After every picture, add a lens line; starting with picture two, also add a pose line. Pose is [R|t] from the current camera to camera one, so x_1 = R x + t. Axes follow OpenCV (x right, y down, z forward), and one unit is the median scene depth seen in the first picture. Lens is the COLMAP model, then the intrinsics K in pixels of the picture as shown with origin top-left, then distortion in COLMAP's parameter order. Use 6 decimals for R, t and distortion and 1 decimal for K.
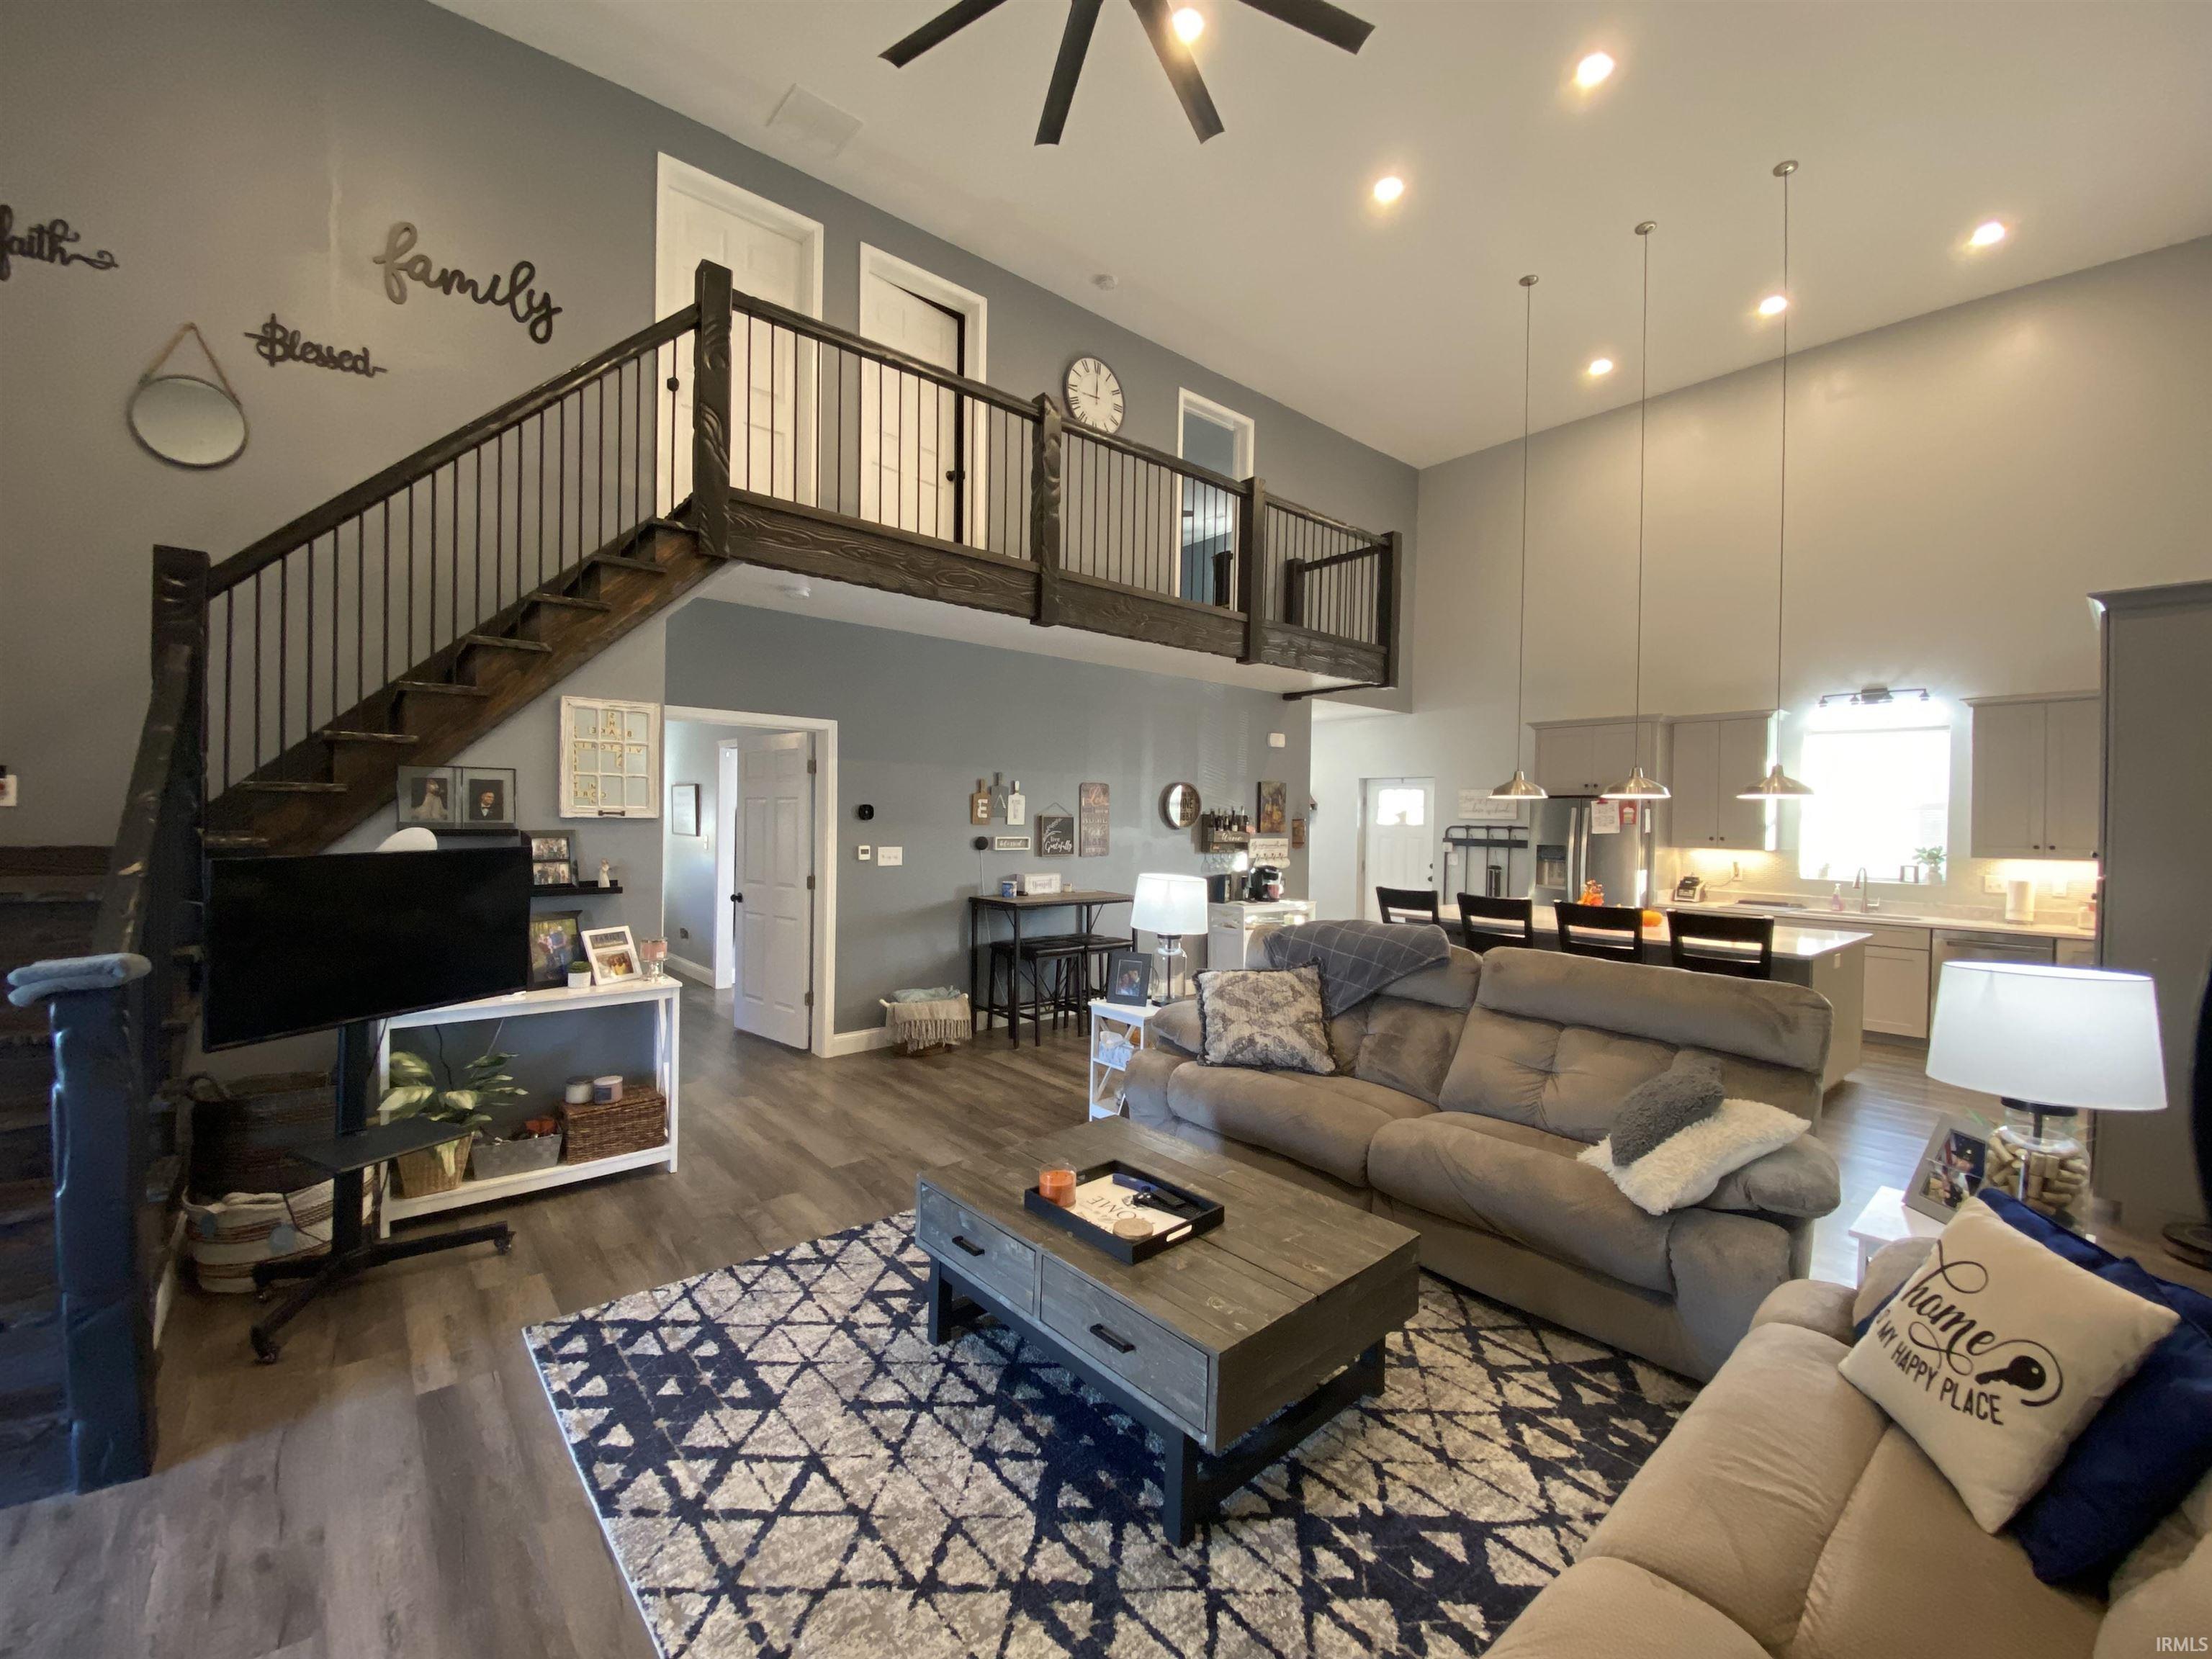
lens RADIAL K [[894.7, 0, 1098.5], [0, 894.7, 830.5], [0, 0, 1]] dist [0.010685, -0.015580]
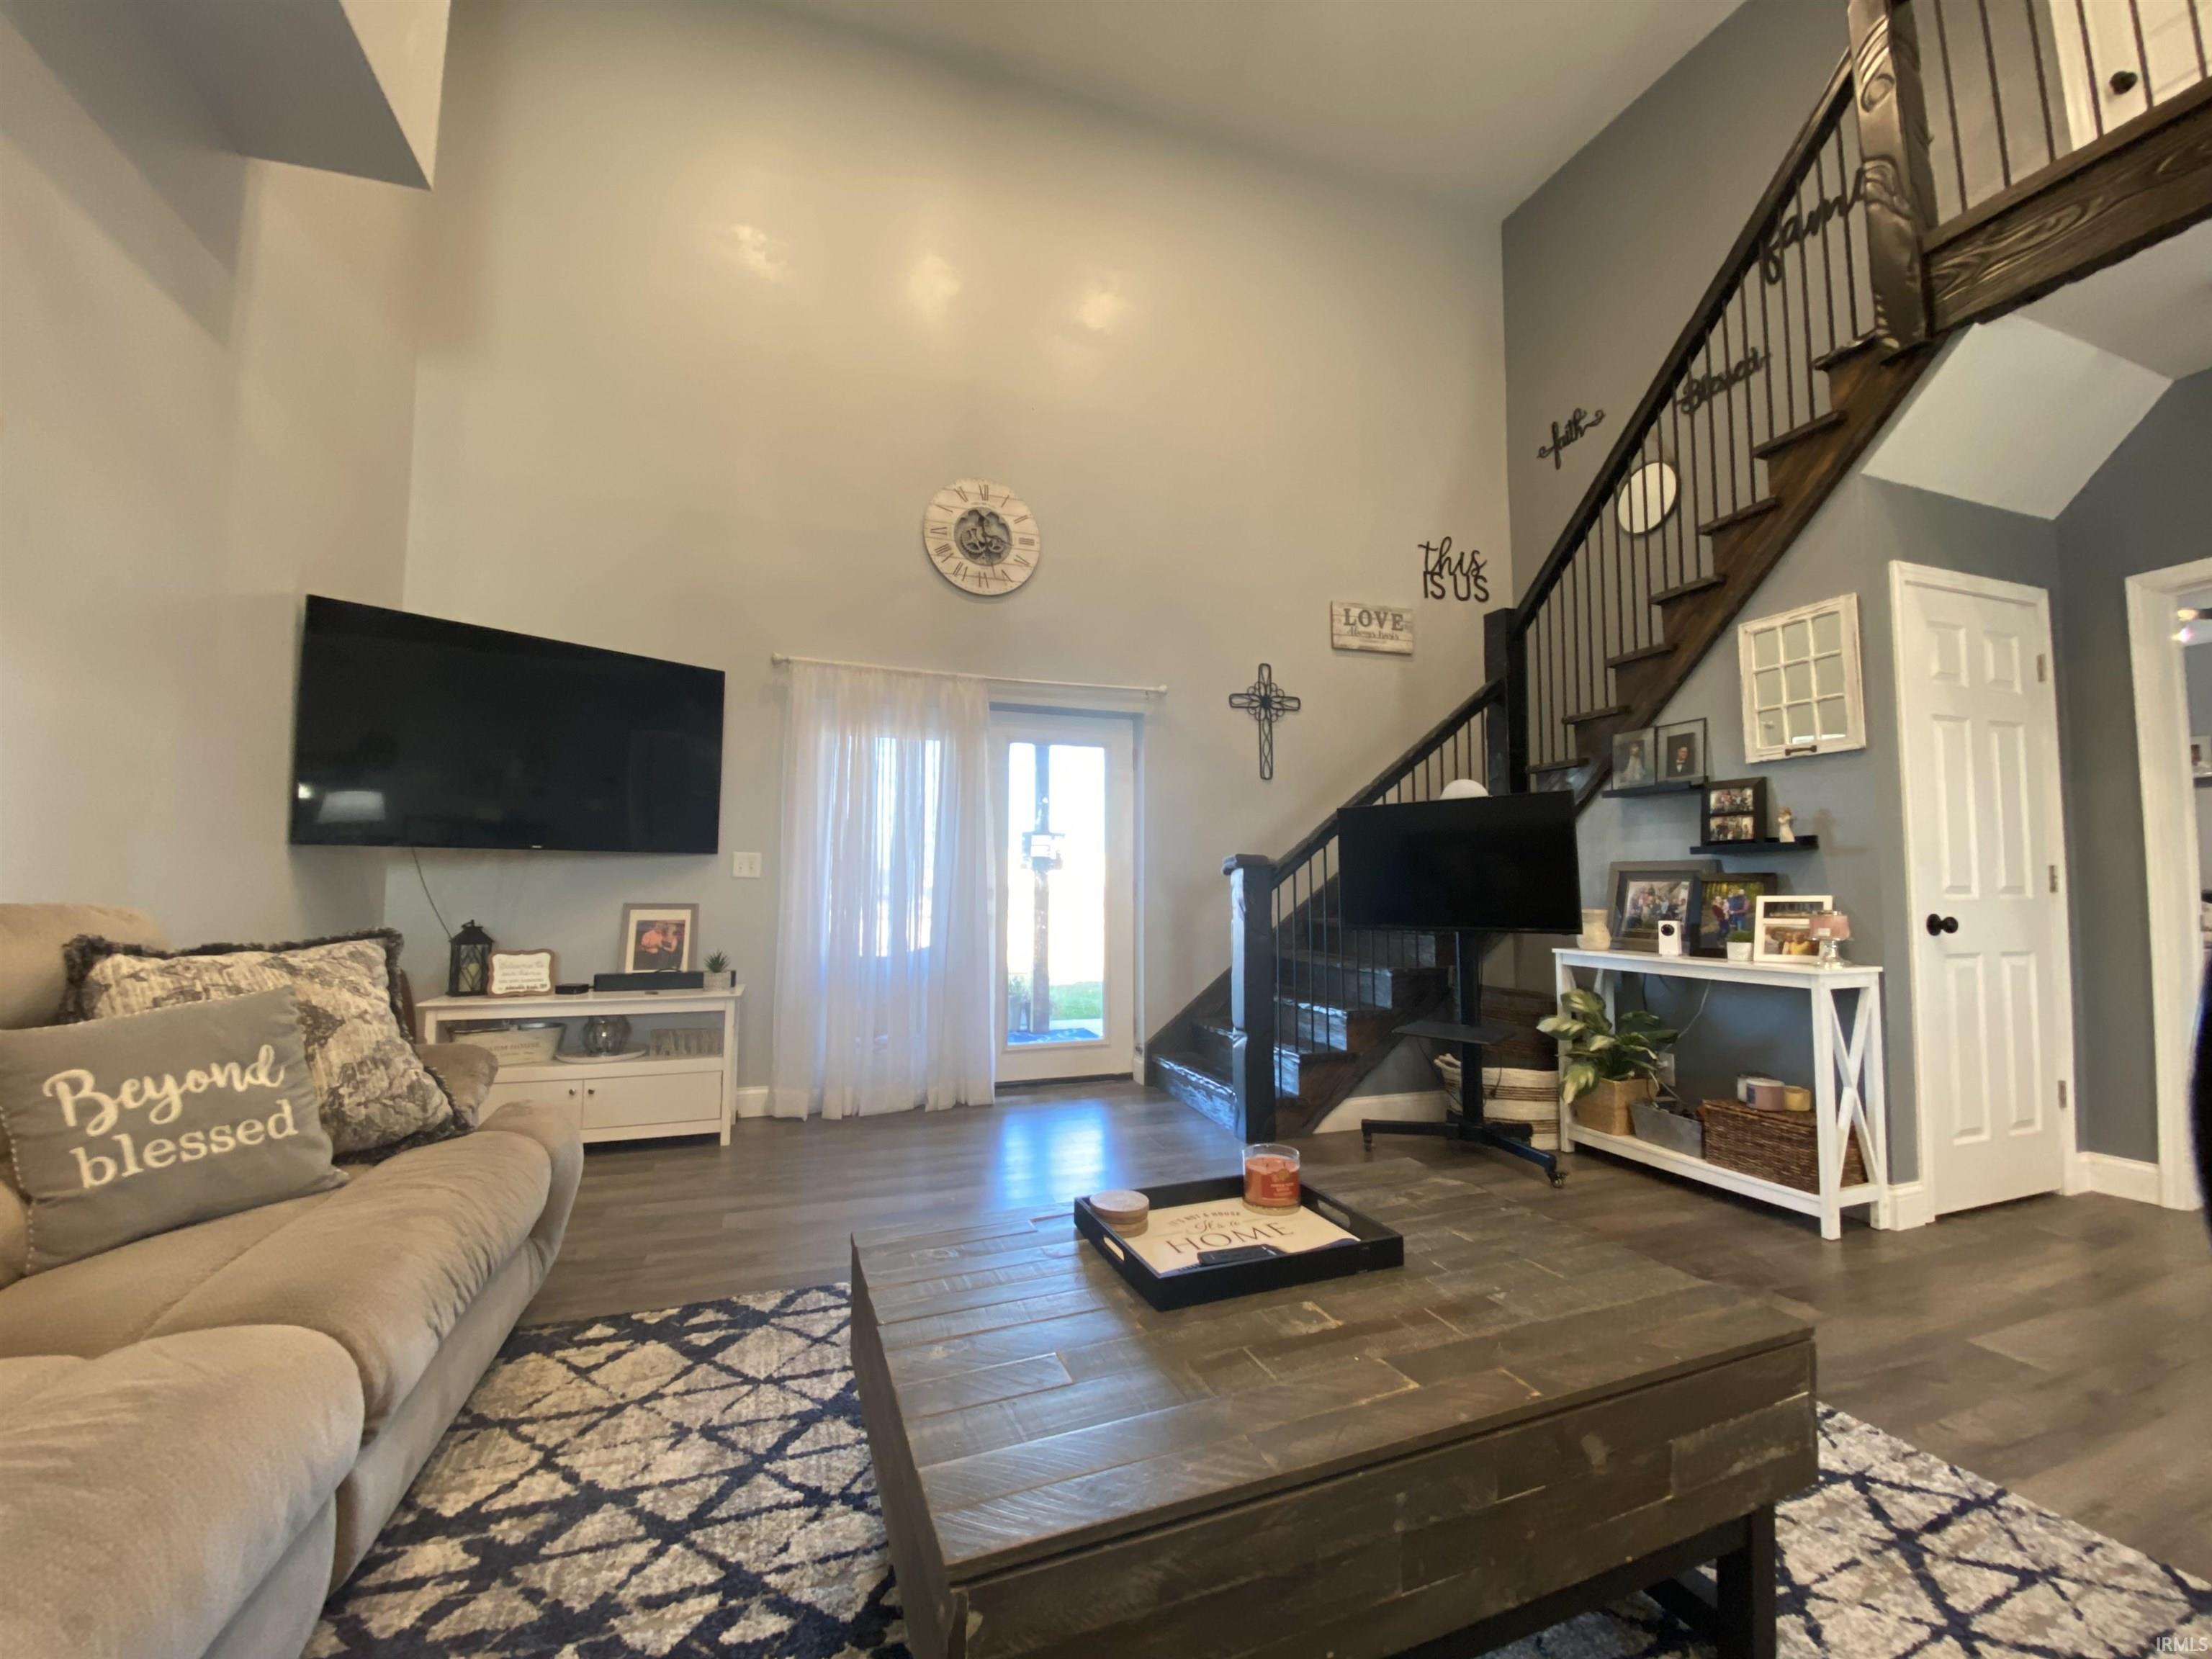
lens RADIAL K [[894.7, 0, 1102.5], [0, 894.7, 826.2], [0, 0, 1]] dist [0.010685, -0.015580]
pose [[-0.359517, -0.083066, -0.929434, 0.426562], [-0.018654, 0.996471, -0.081841, 0.130290], [0.932952, -0.012085, -0.359798, 0.751937]]
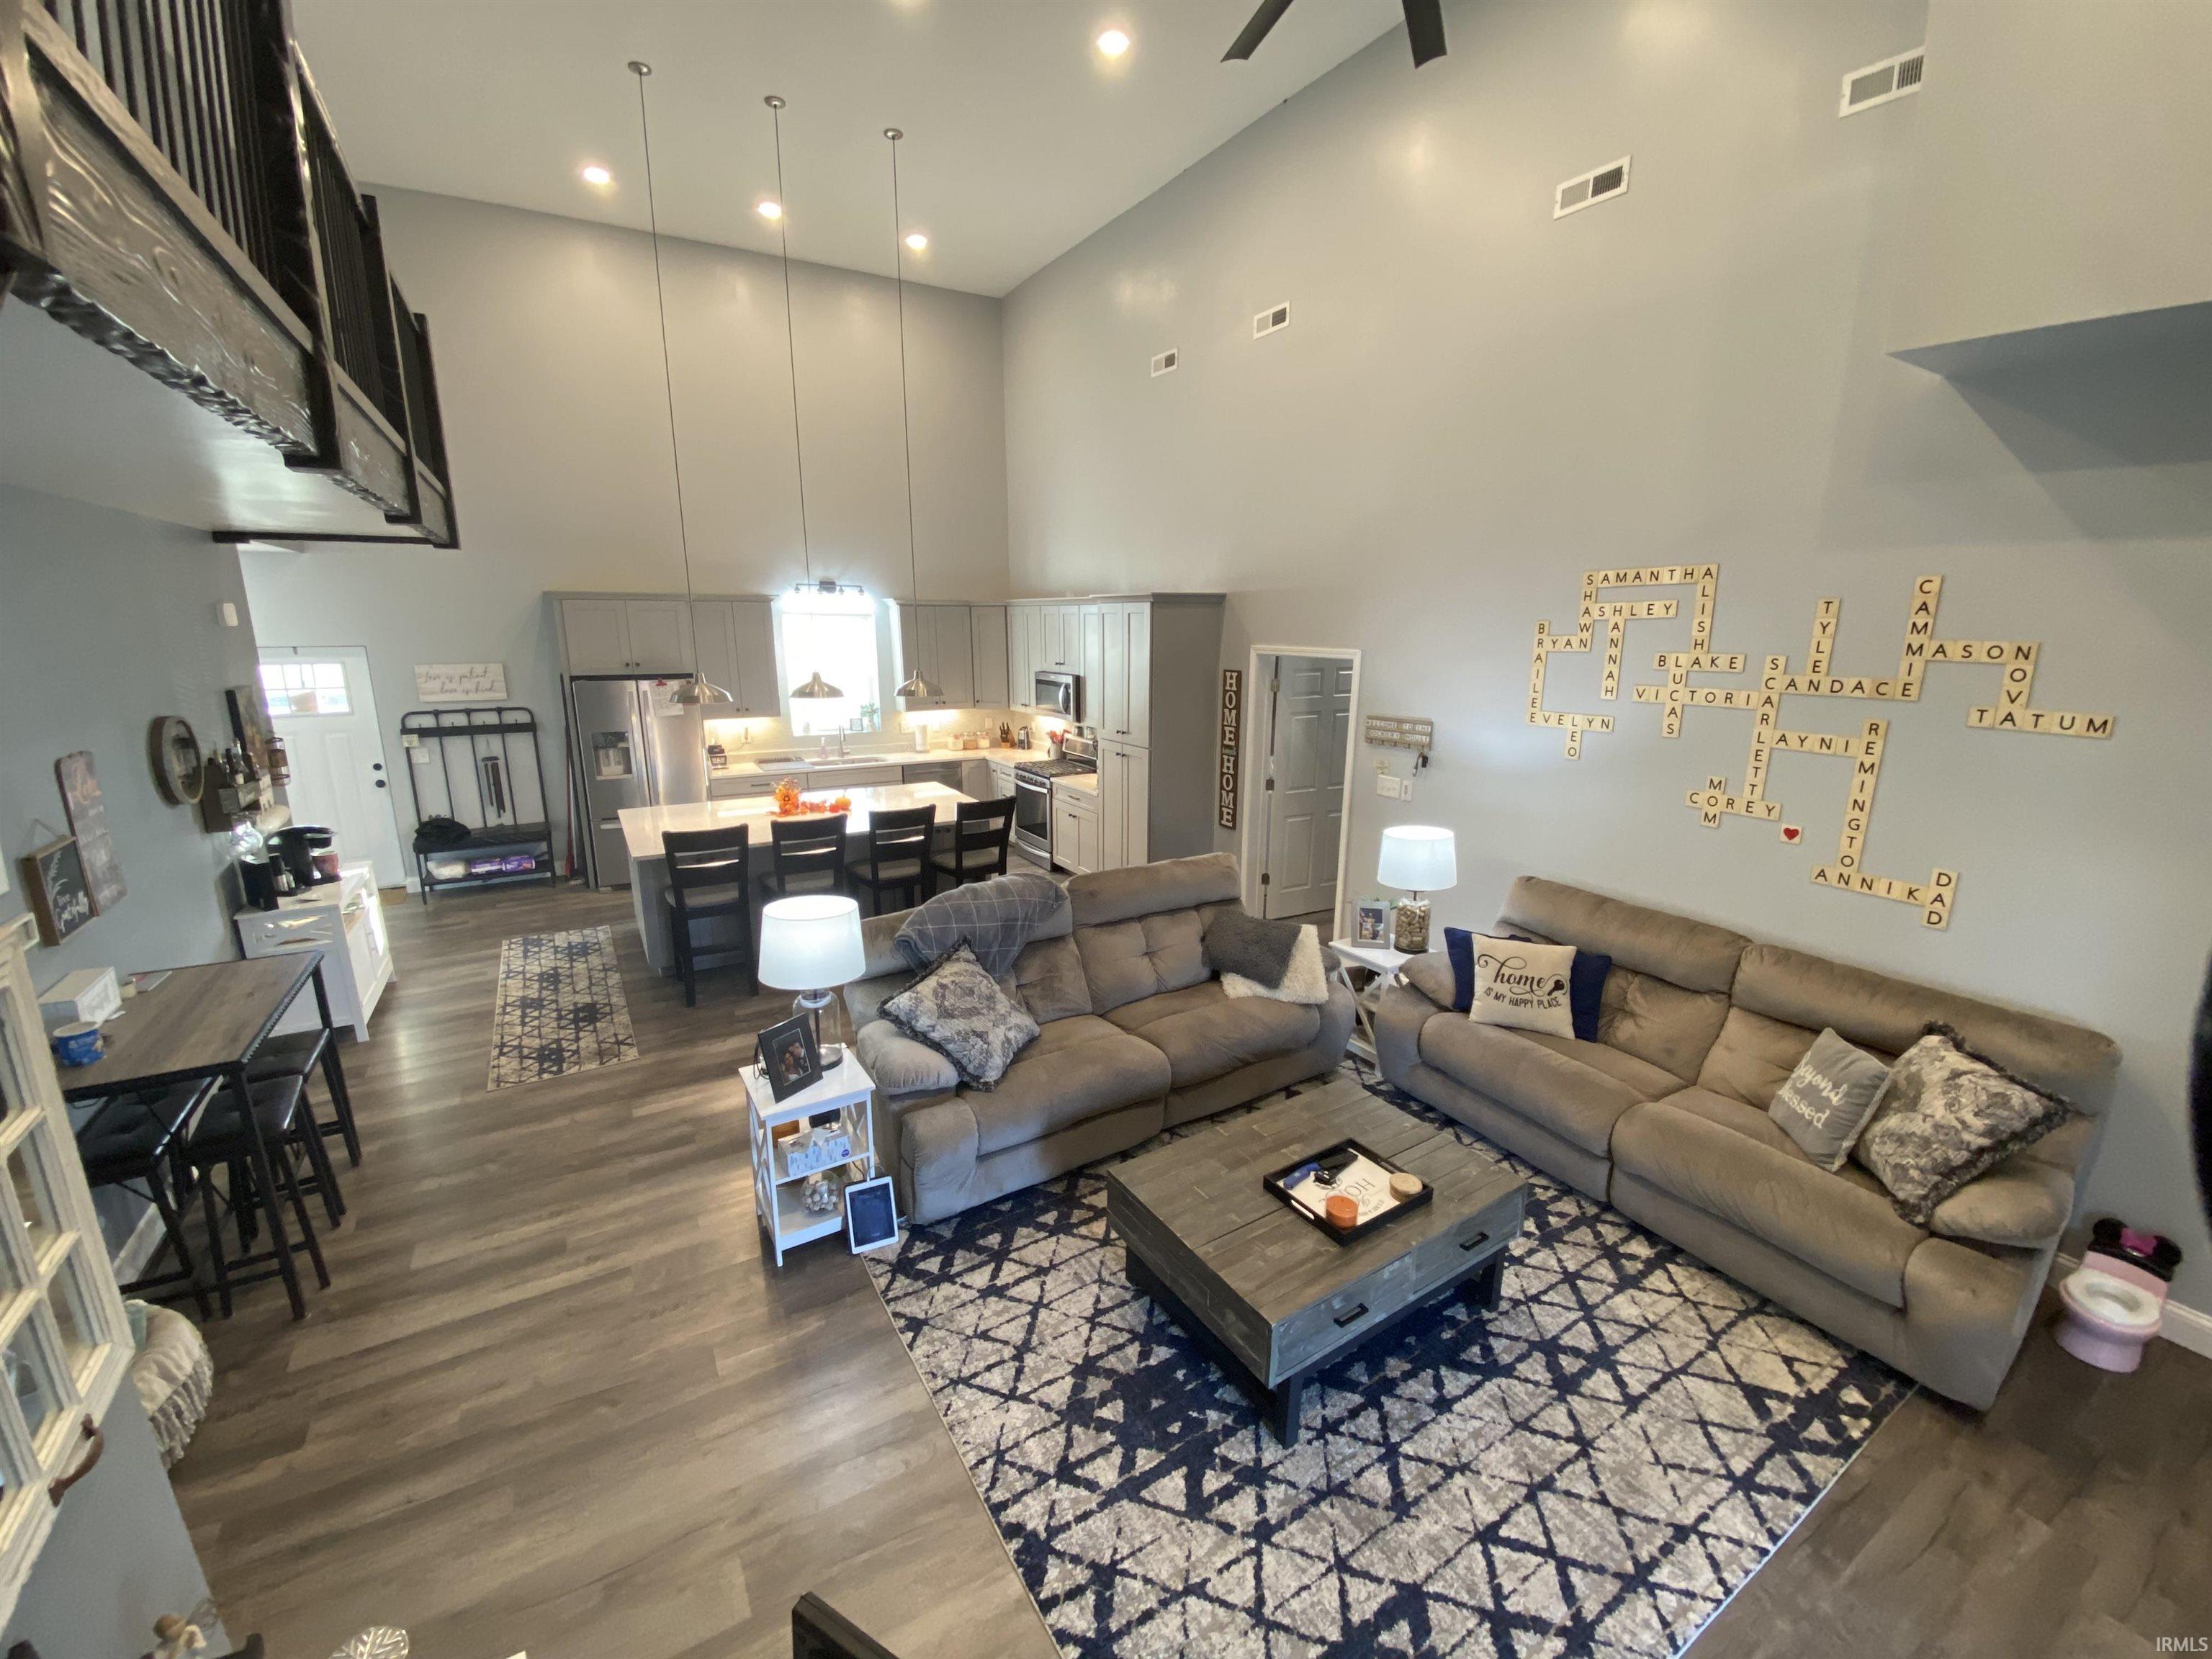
lens RADIAL K [[894.7, 0, 1106.1], [0, 894.7, 832.5], [0, 0, 1]] dist [0.010685, -0.015580]
pose [[0.158554, -0.245068, 0.956453, -0.703452], [0.010309, 0.969065, 0.246590, -0.230652], [-0.987297, -0.029238, 0.156175, 0.754393]]
